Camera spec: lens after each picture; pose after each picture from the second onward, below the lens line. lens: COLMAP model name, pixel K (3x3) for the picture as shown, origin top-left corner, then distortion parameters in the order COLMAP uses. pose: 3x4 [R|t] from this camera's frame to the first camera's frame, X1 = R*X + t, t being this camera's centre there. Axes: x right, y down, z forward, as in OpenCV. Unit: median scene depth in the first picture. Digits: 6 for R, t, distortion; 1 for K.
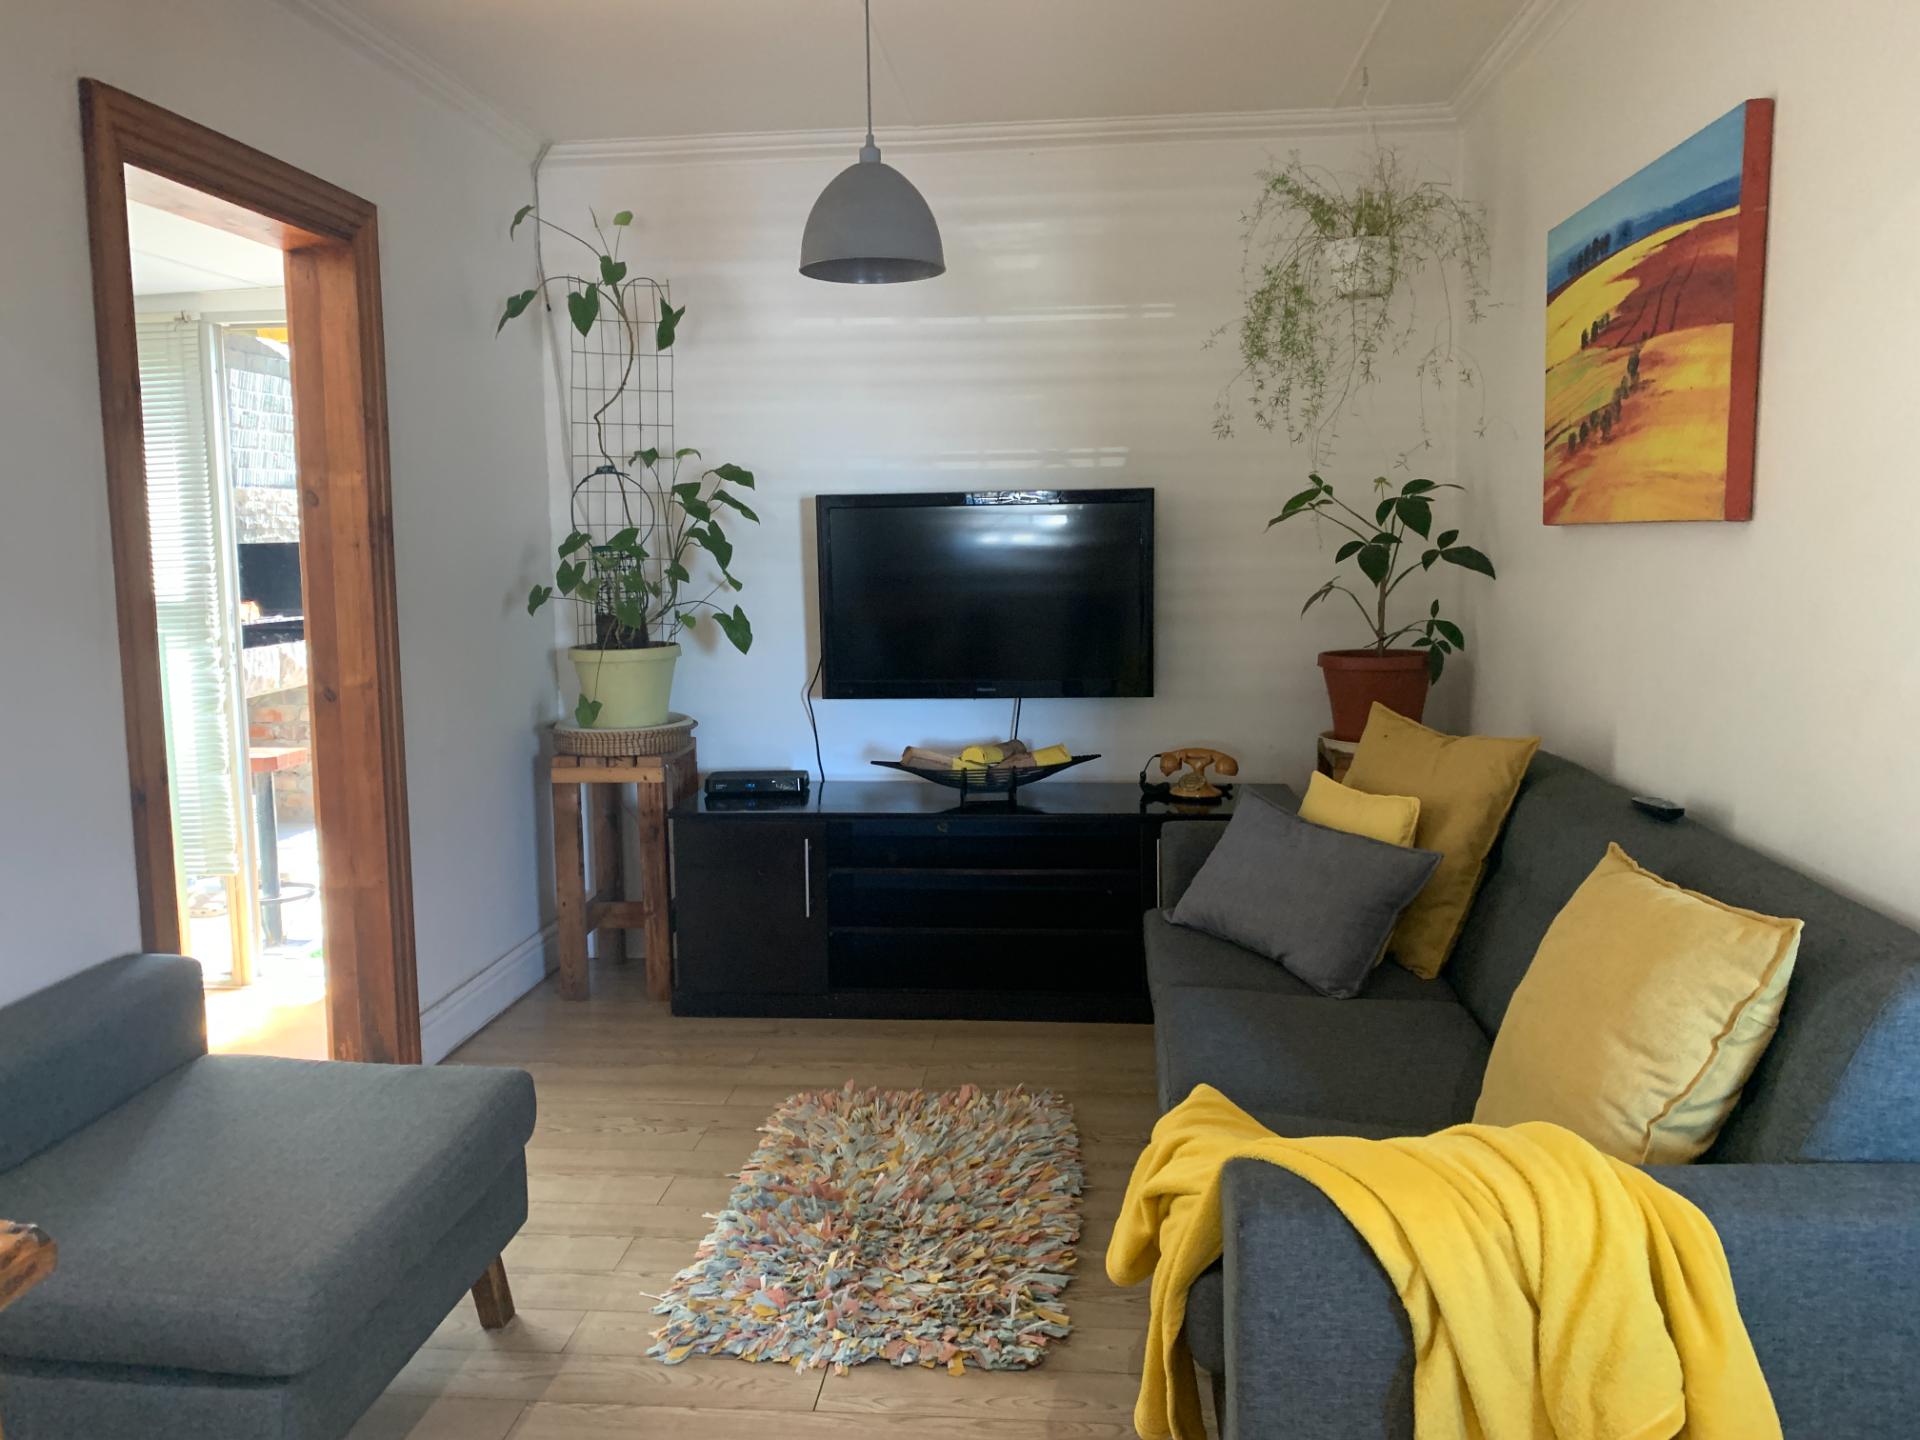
lens RADIAL K [[1464.0, 0, 956.2], [0, 1464.0, 691.3], [0, 0, 1]] dist [0.060151, -0.077071]
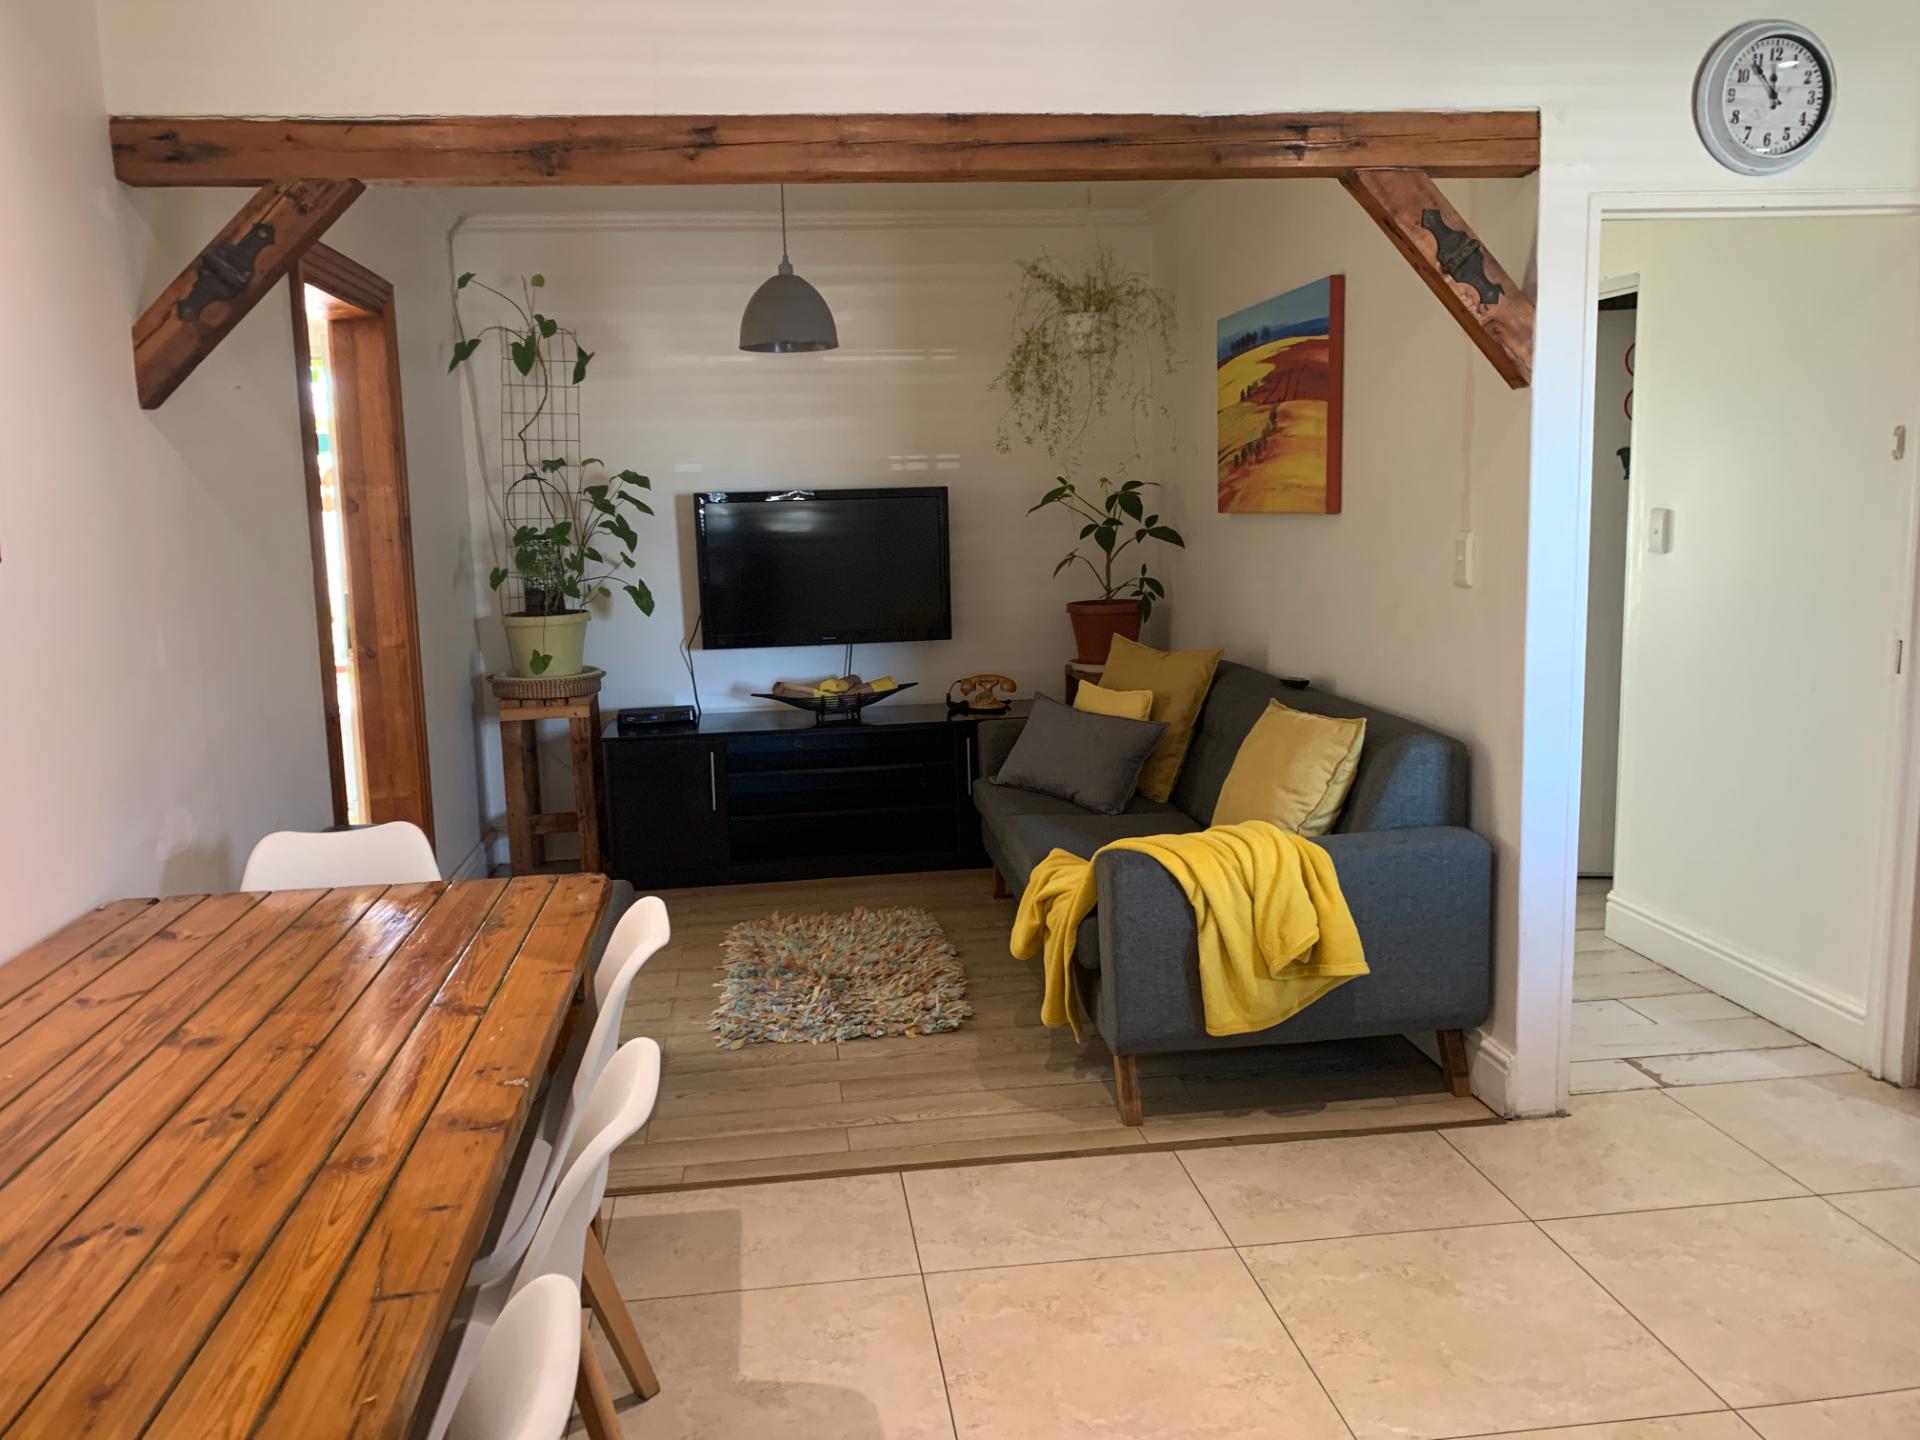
lens RADIAL K [[1464.0, 0, 941.7], [0, 1464.0, 718.0], [0, 0, 1]] dist [0.060151, -0.077071]
pose [[0.975446, -0.046043, 0.215370, -0.211646], [0.038192, 0.998450, 0.040473, 0.026582], [-0.216900, -0.031254, 0.975693, -0.414328]]
